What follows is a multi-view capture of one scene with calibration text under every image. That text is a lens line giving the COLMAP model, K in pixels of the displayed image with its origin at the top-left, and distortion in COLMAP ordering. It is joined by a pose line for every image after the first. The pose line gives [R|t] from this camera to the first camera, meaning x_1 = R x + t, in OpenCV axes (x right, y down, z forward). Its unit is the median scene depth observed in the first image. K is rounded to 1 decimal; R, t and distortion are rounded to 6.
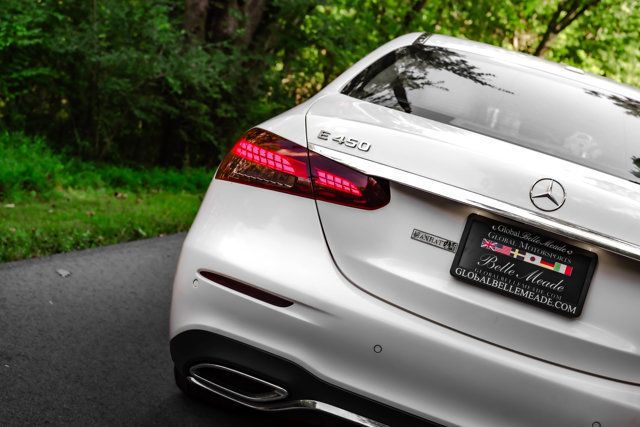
lens RADIAL K [[1099.3, 0, 323.8], [0, 1099.3, 214.7], [0, 0, 1]] dist [0.042794, 0.000000]
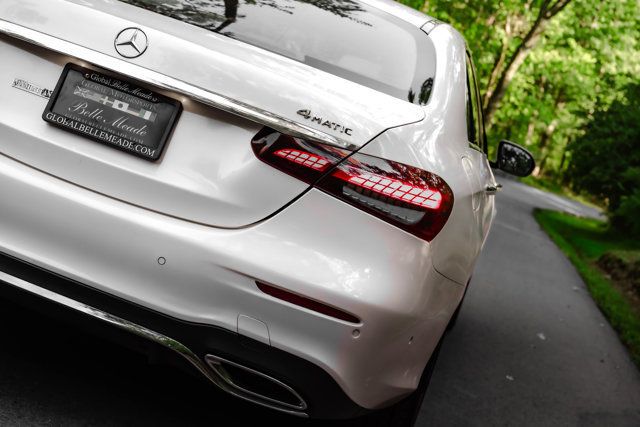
lens RADIAL K [[1099.3, 0, 319.2], [0, 1099.3, 216.0], [0, 0, 1]] dist [0.042794, 0.000000]
pose [[0.999547, 0.020384, -0.022135, 0.312786], [-0.020221, 0.999767, 0.007601, 0.103114], [0.022285, -0.007150, 0.999726, -0.028387]]
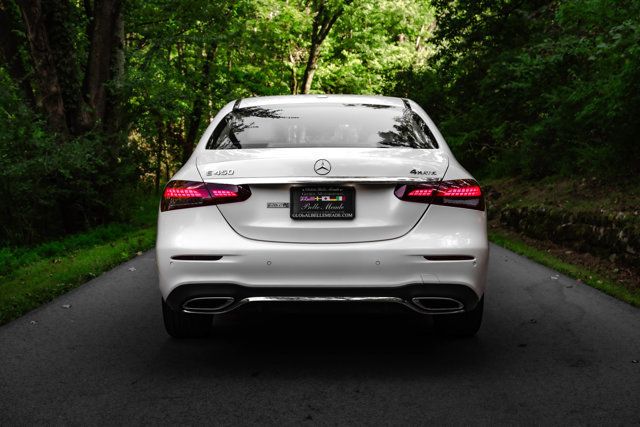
lens RADIAL K [[922.6, 0, 319.1], [0, 922.6, 211.8], [0, 0, 1]] dist [-0.087149, 0.000000]
pose [[0.937558, -0.316239, 0.144836, -0.063418], [0.317041, 0.948239, 0.018129, 0.022219], [-0.143072, 0.028922, 0.989290, -0.557353]]
